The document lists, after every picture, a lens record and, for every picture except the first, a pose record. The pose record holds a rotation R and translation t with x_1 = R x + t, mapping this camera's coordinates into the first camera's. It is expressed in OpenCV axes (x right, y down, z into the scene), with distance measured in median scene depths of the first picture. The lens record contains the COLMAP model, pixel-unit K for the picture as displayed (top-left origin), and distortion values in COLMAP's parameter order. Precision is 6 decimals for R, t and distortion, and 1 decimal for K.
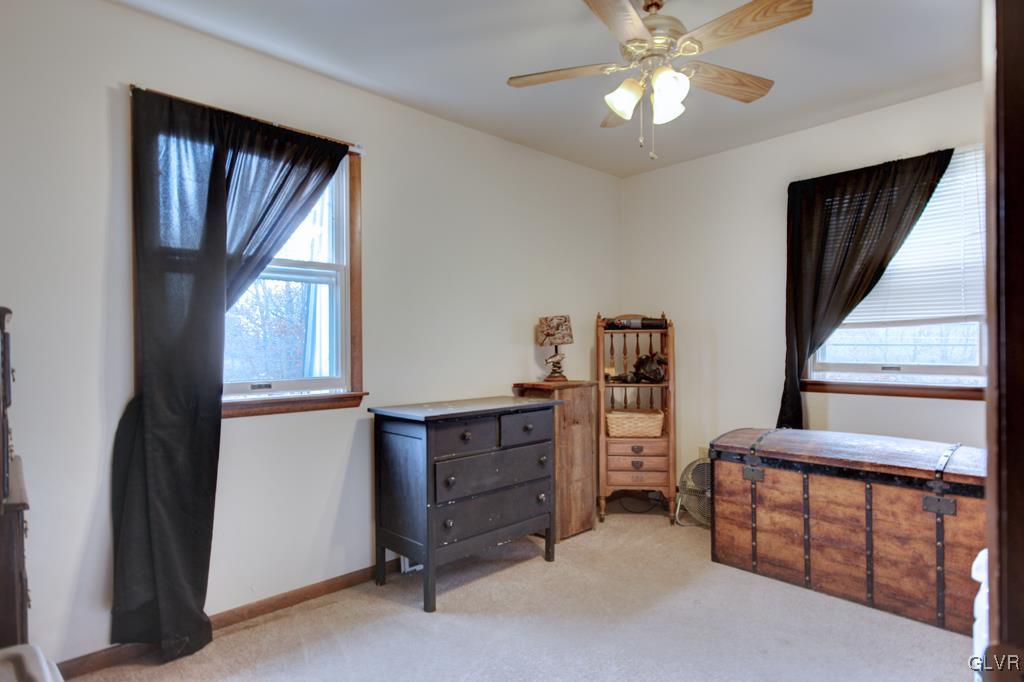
lens RADIAL K [[560.0, 0, 511.8], [0, 560.0, 342.2], [0, 0, 1]] dist [-0.003118, 0.001869]
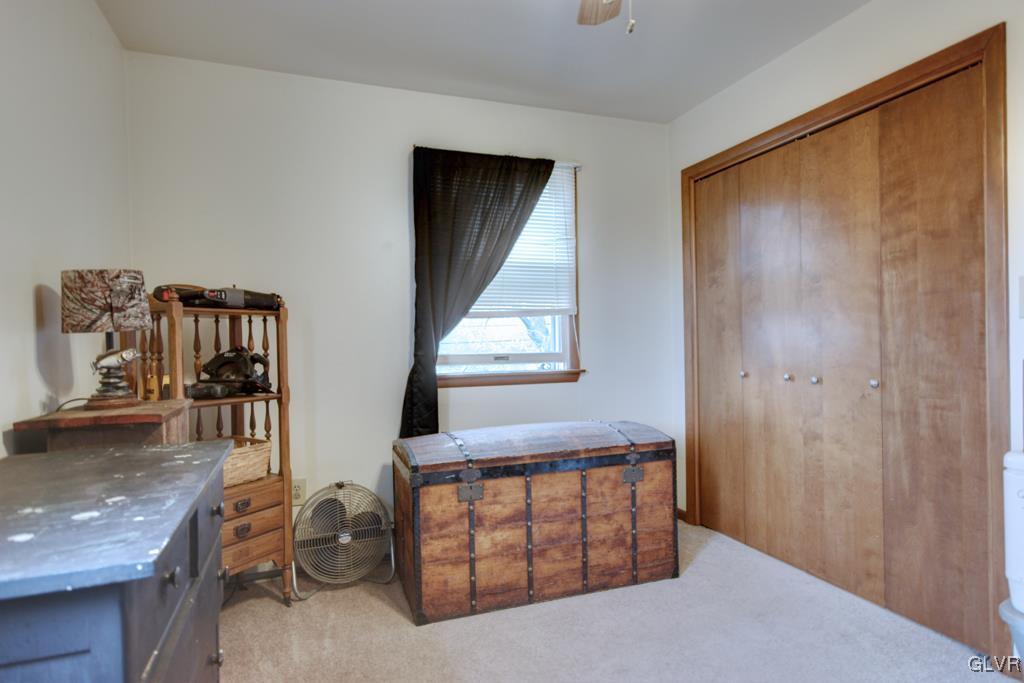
lens RADIAL K [[560.0, 0, 514.3], [0, 560.0, 347.4], [0, 0, 1]] dist [-0.003118, 0.001869]
pose [[0.394176, -0.008044, 0.919000, -0.293162], [0.010019, 0.999940, 0.004455, 0.025947], [-0.918981, 0.007452, 0.394233, 0.652846]]
